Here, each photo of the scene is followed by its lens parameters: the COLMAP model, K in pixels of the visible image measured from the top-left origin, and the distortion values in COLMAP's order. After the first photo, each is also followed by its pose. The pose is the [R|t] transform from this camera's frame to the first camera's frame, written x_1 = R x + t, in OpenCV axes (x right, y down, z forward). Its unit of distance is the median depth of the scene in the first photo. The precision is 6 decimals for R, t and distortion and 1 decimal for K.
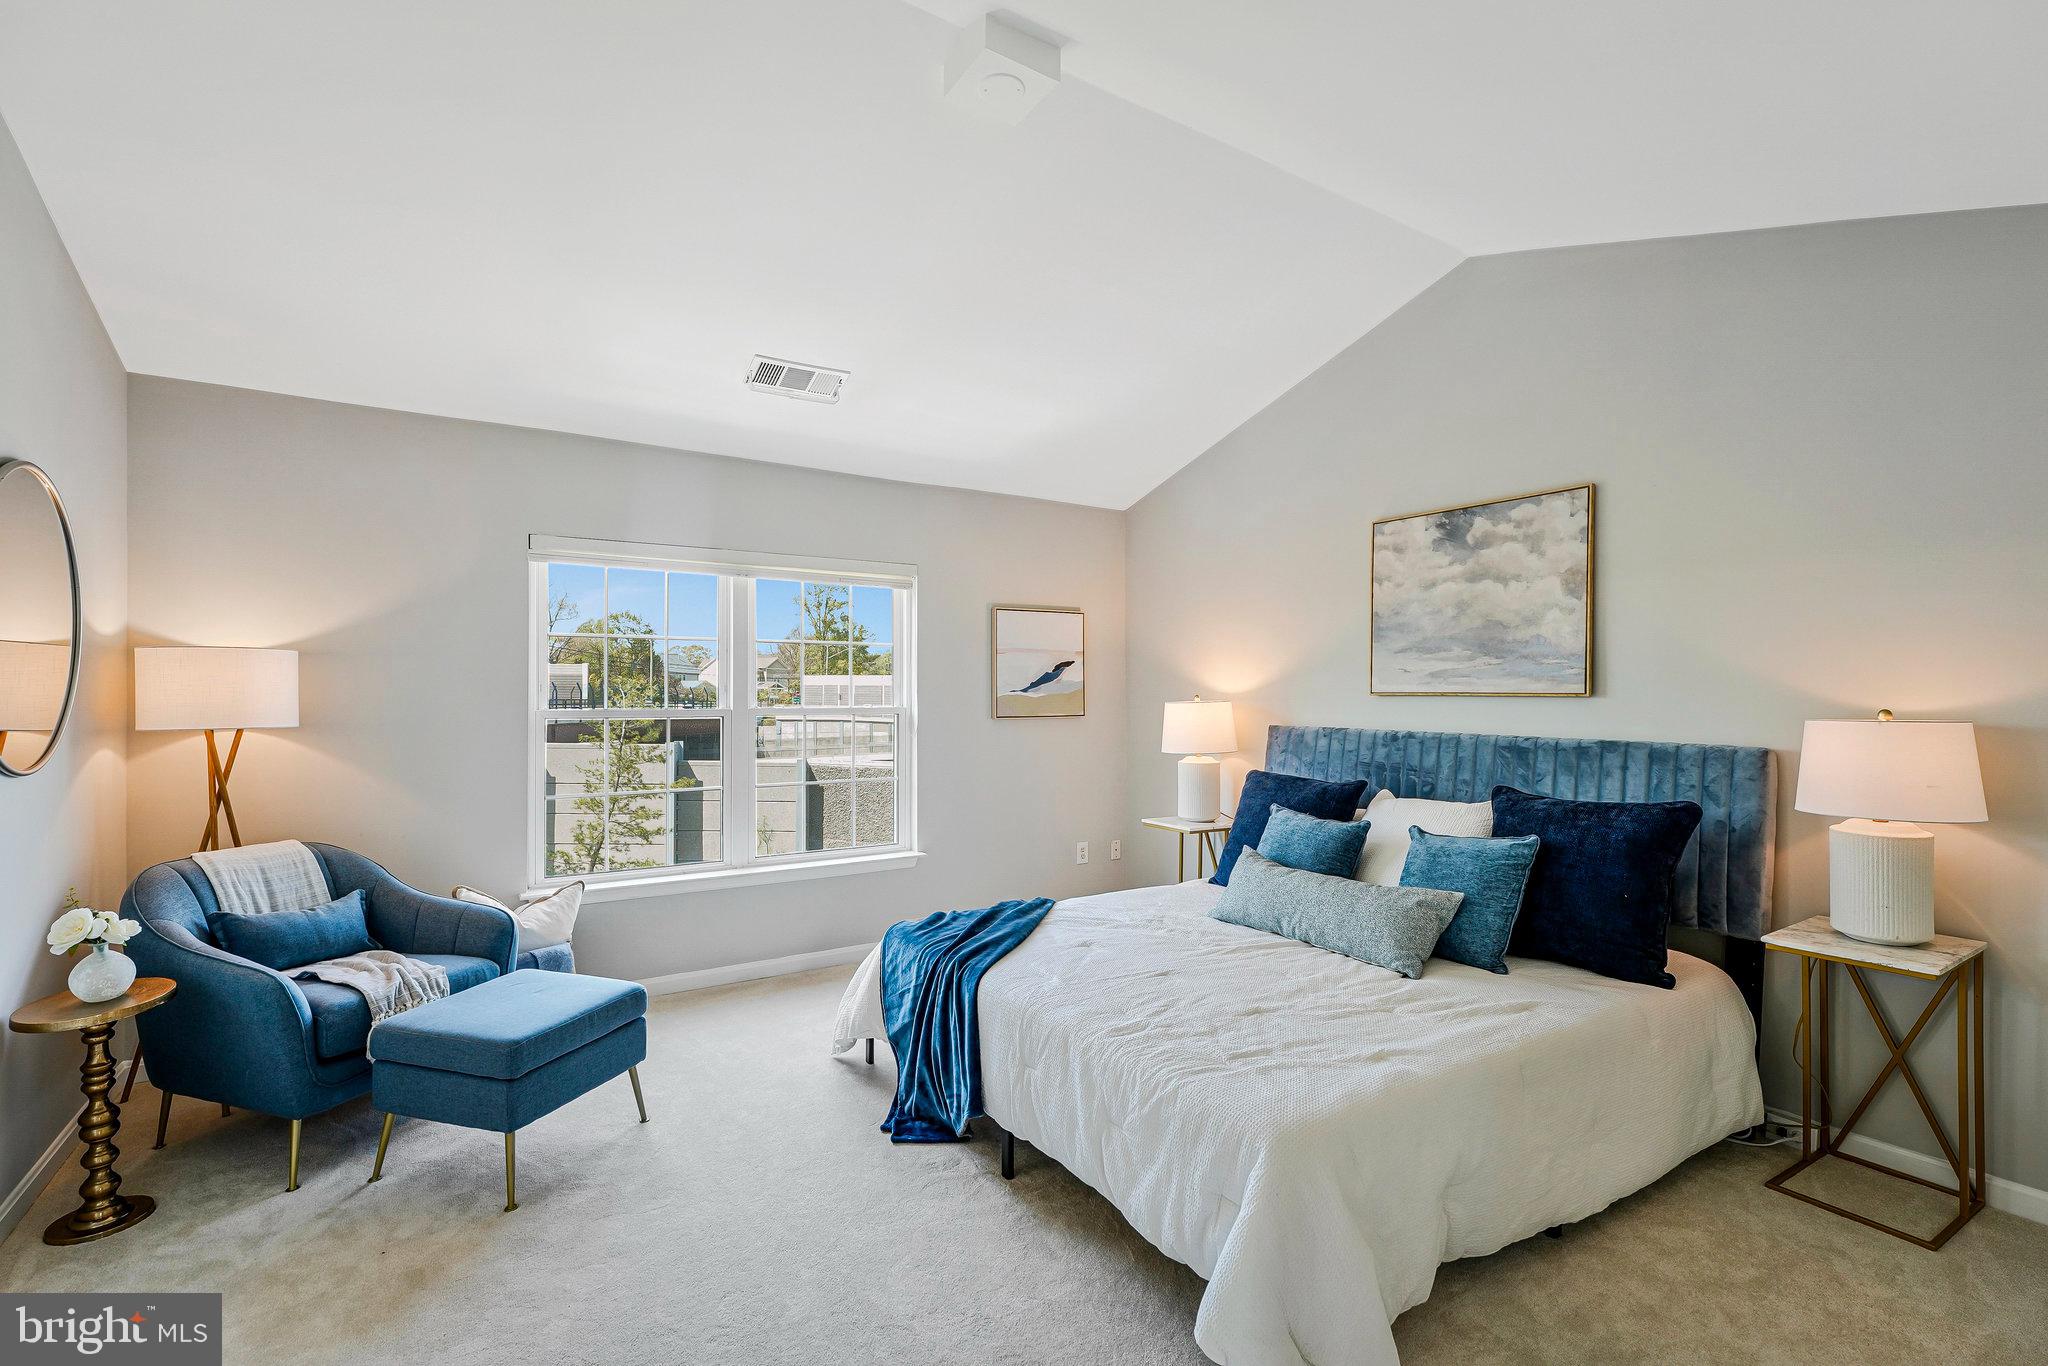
lens RADIAL K [[912.3, 0, 1027.3], [0, 912.3, 681.6], [0, 0, 1]] dist [-0.027018, 0.011084]
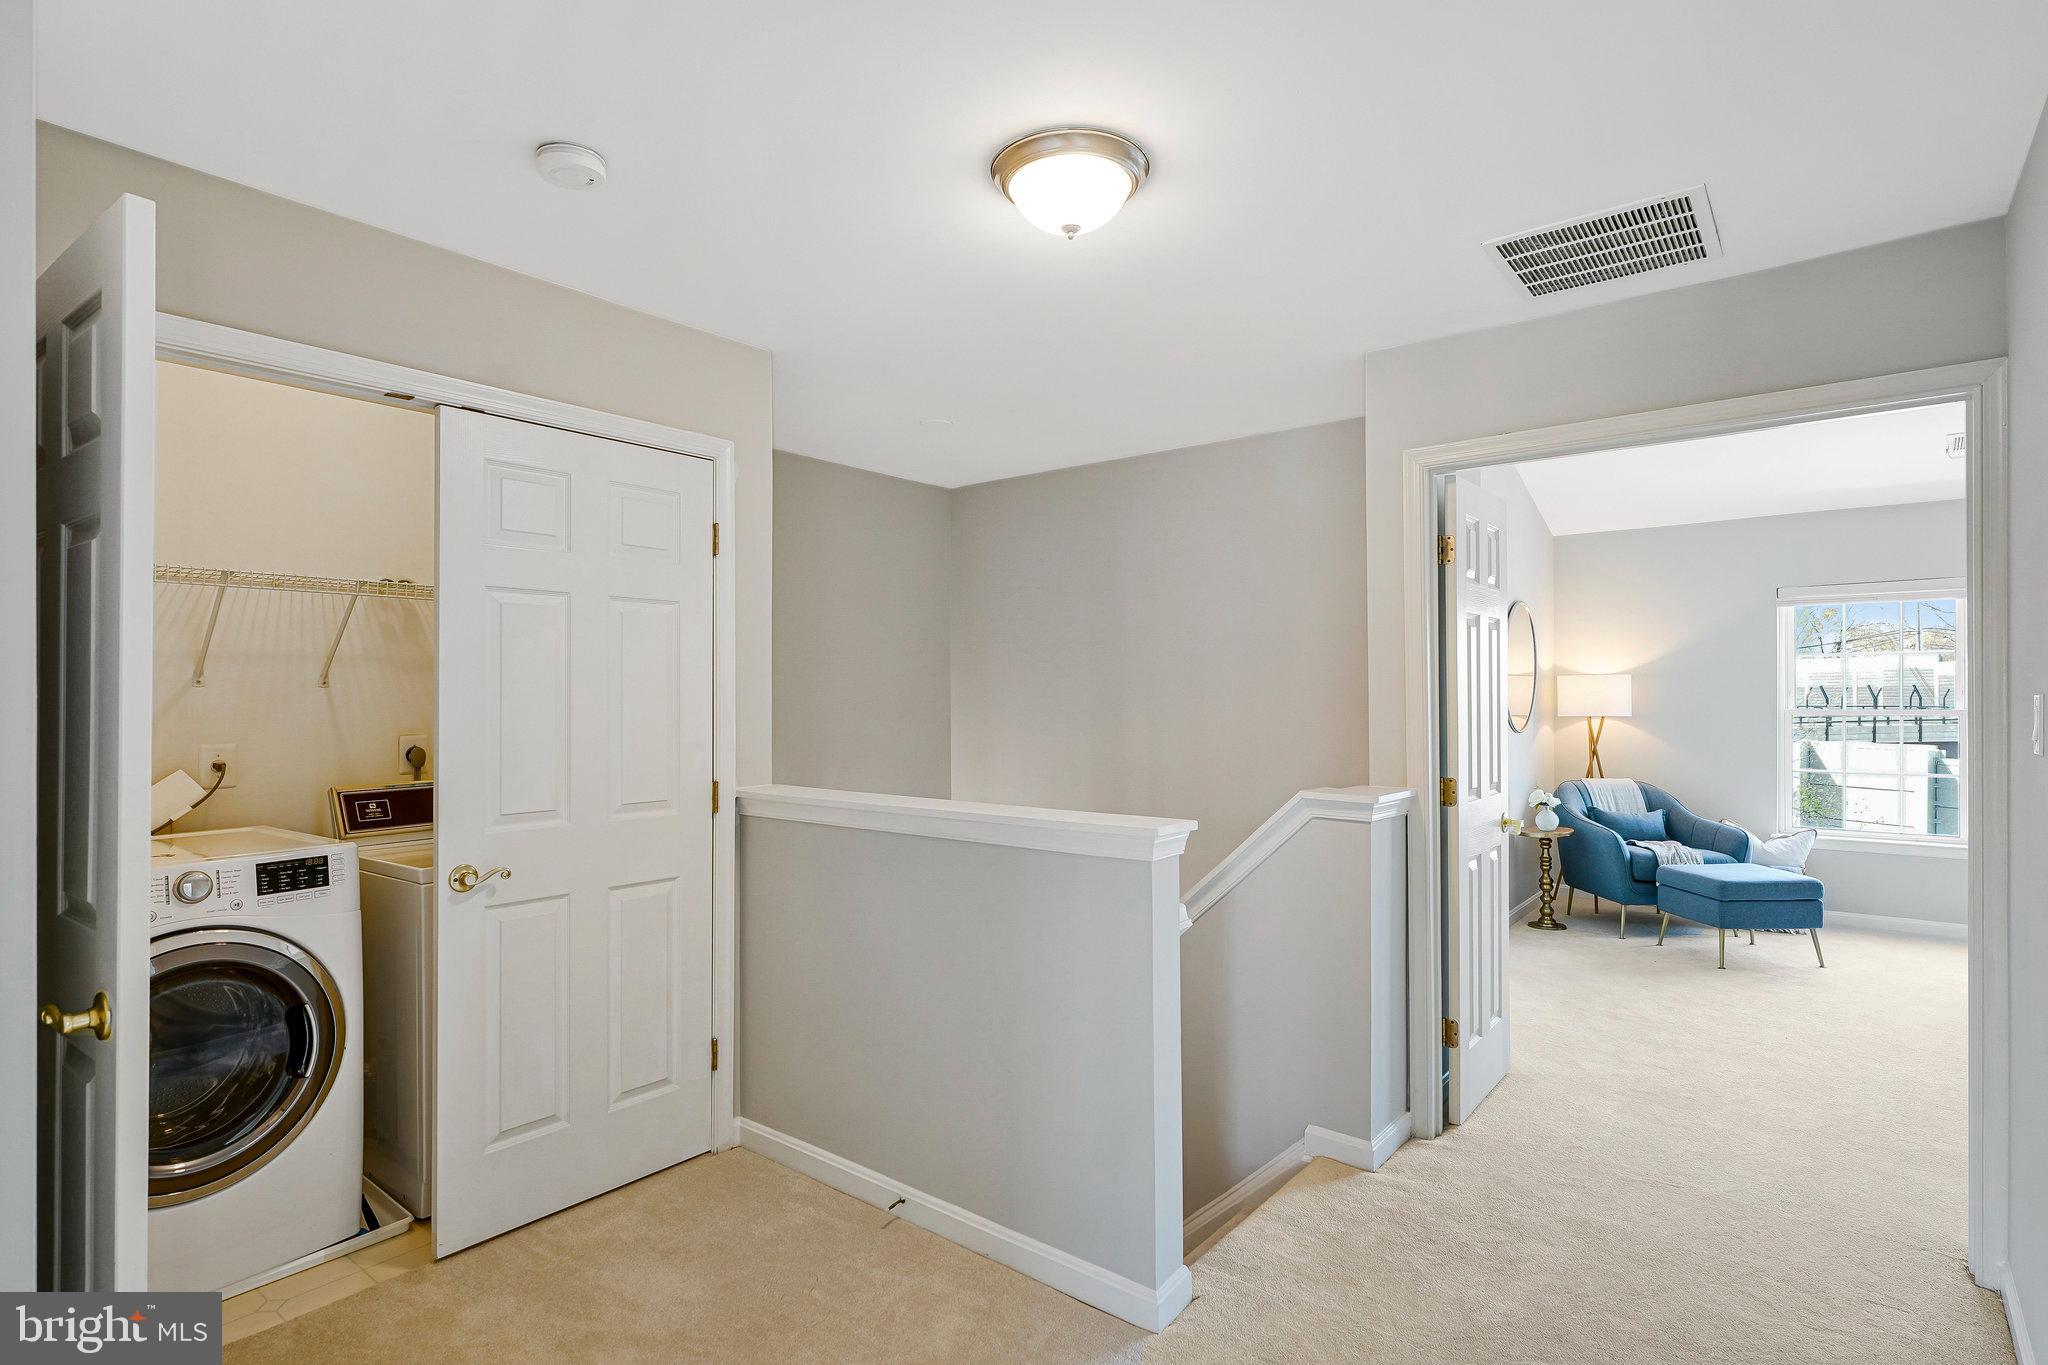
lens RADIAL K [[1020.5, 0, 1027.1], [0, 1020.5, 697.1], [0, 0, 1]] dist [-0.000794, 0.000103]
pose [[0.301596, -0.014569, -0.953325, 0.865264], [0.002280, 0.999891, -0.014559, 0.042809], [0.953433, 0.002218, 0.301596, -0.860663]]
